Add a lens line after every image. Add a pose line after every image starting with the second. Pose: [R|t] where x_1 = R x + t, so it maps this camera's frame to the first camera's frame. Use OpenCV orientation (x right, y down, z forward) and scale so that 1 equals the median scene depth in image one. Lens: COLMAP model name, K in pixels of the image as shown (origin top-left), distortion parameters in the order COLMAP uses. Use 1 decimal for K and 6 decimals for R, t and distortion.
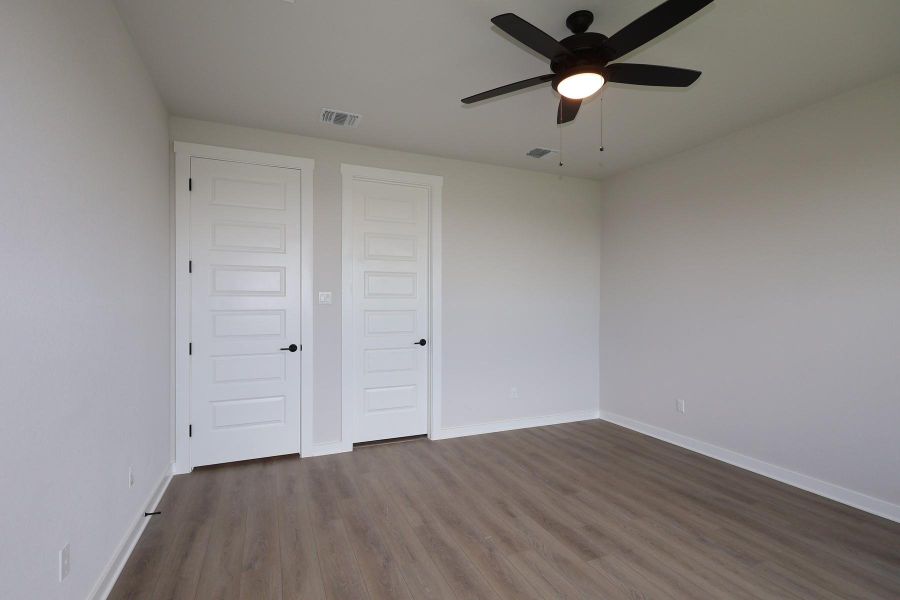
lens RADIAL K [[420.5, 0, 447.4], [0, 420.5, 303.3], [0, 0, 1]] dist [0.000043, -0.000005]
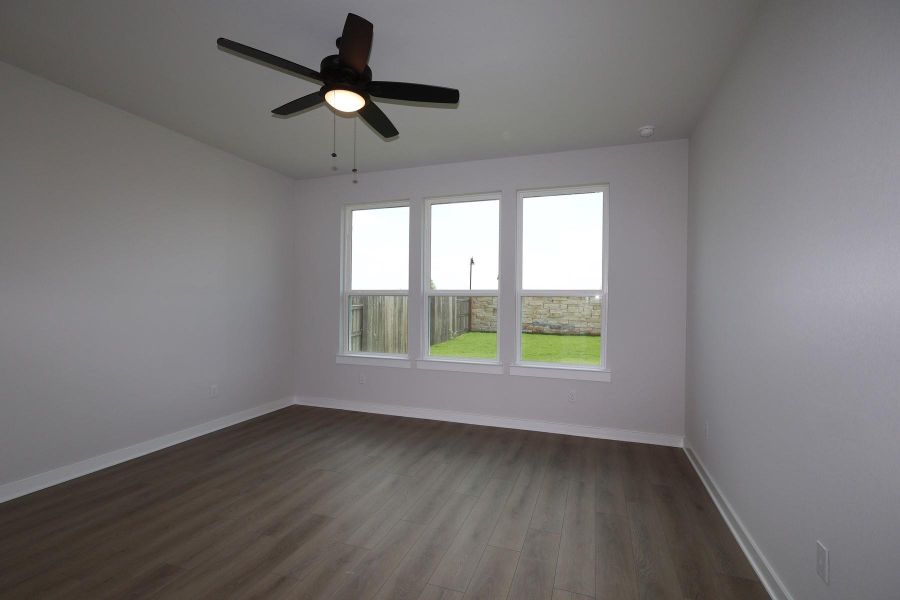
lens RADIAL K [[420.5, 0, 447.4], [0, 420.5, 303.3], [0, 0, 1]] dist [0.000043, -0.000005]
pose [[-0.726863, -0.010058, 0.686709, -0.554670], [-0.008092, 0.999949, 0.006081, 0.027849], [-0.686735, -0.001137, -0.726907, 1.374861]]
